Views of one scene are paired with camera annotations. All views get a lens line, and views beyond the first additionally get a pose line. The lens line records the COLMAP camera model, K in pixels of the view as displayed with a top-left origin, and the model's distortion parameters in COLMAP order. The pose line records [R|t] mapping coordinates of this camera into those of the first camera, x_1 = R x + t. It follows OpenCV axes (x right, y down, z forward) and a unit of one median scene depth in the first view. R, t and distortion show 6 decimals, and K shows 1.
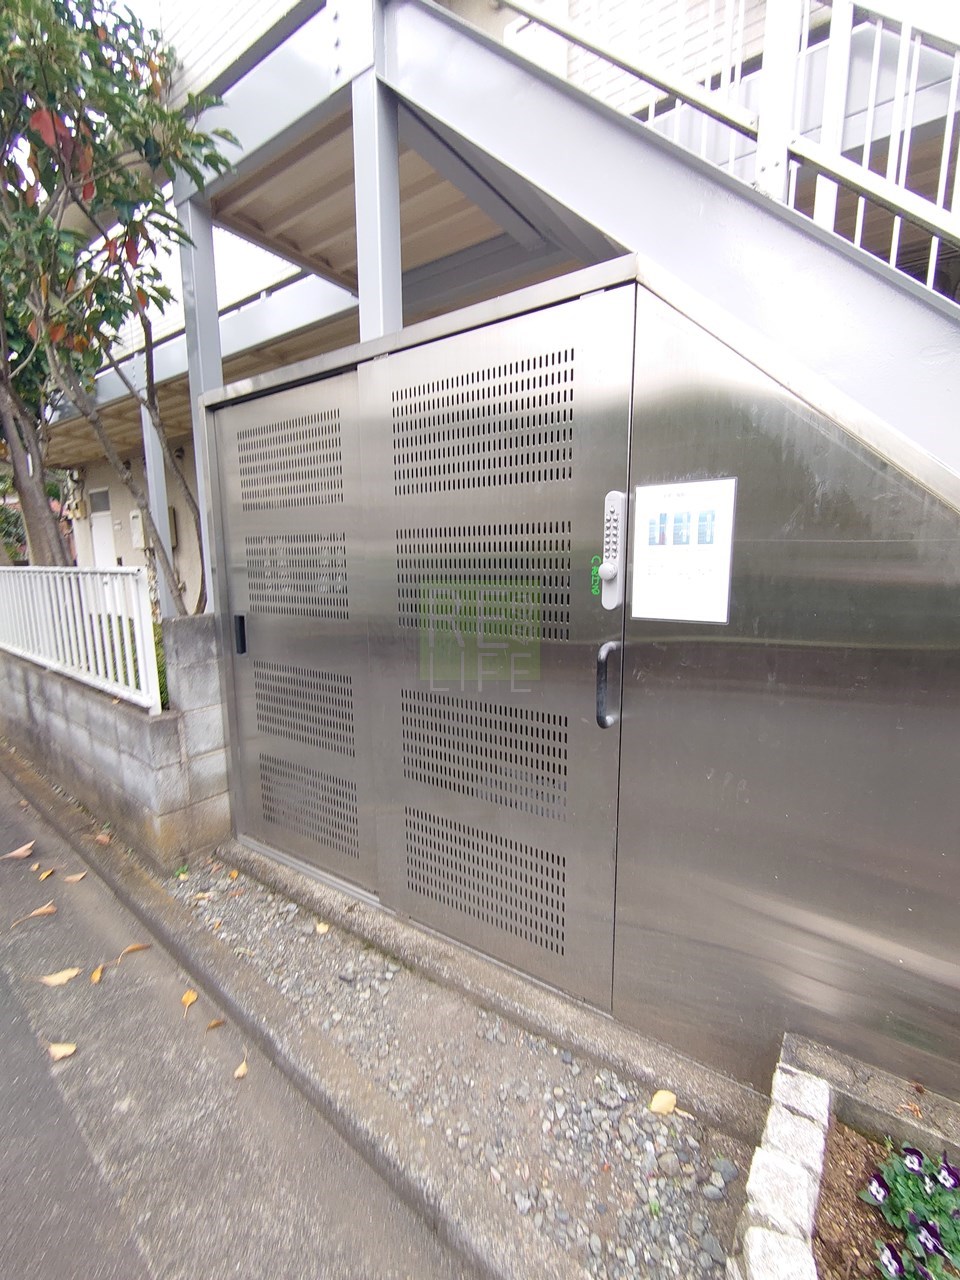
lens RADIAL K [[551.4, 0, 483.0], [0, 551.4, 645.0], [0, 0, 1]] dist [0.002593, -0.001866]
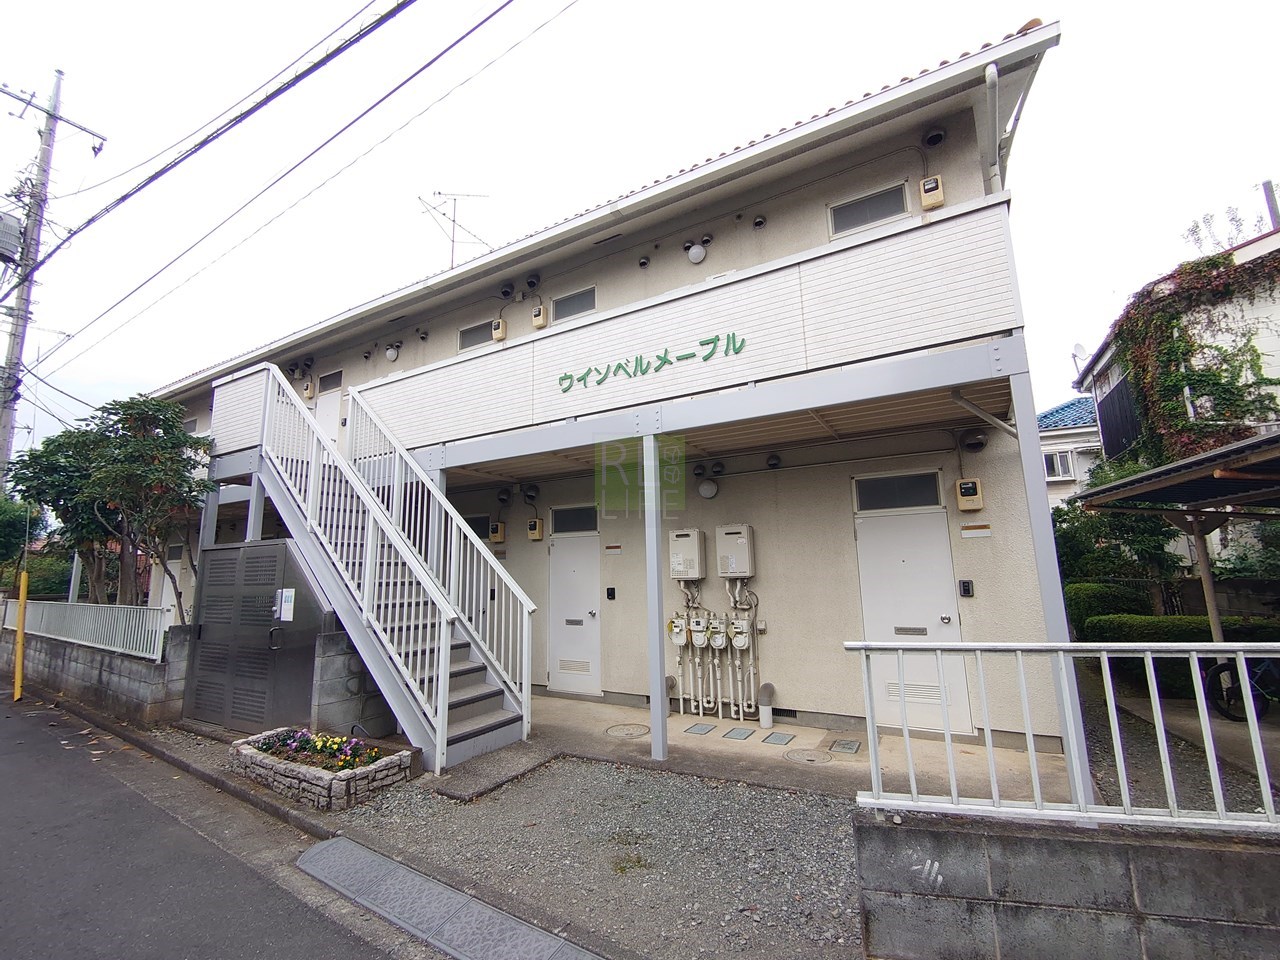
lens RADIAL K [[551.4, 0, 639.7], [0, 551.4, 480.4], [0, 0, 1]] dist [0.002593, -0.001866]
pose [[0.996327, 0.000080, 0.085630, 1.411935], [0.027396, 0.947140, -0.319649, 0.190811], [-0.081129, 0.320821, 0.943659, -1.877442]]
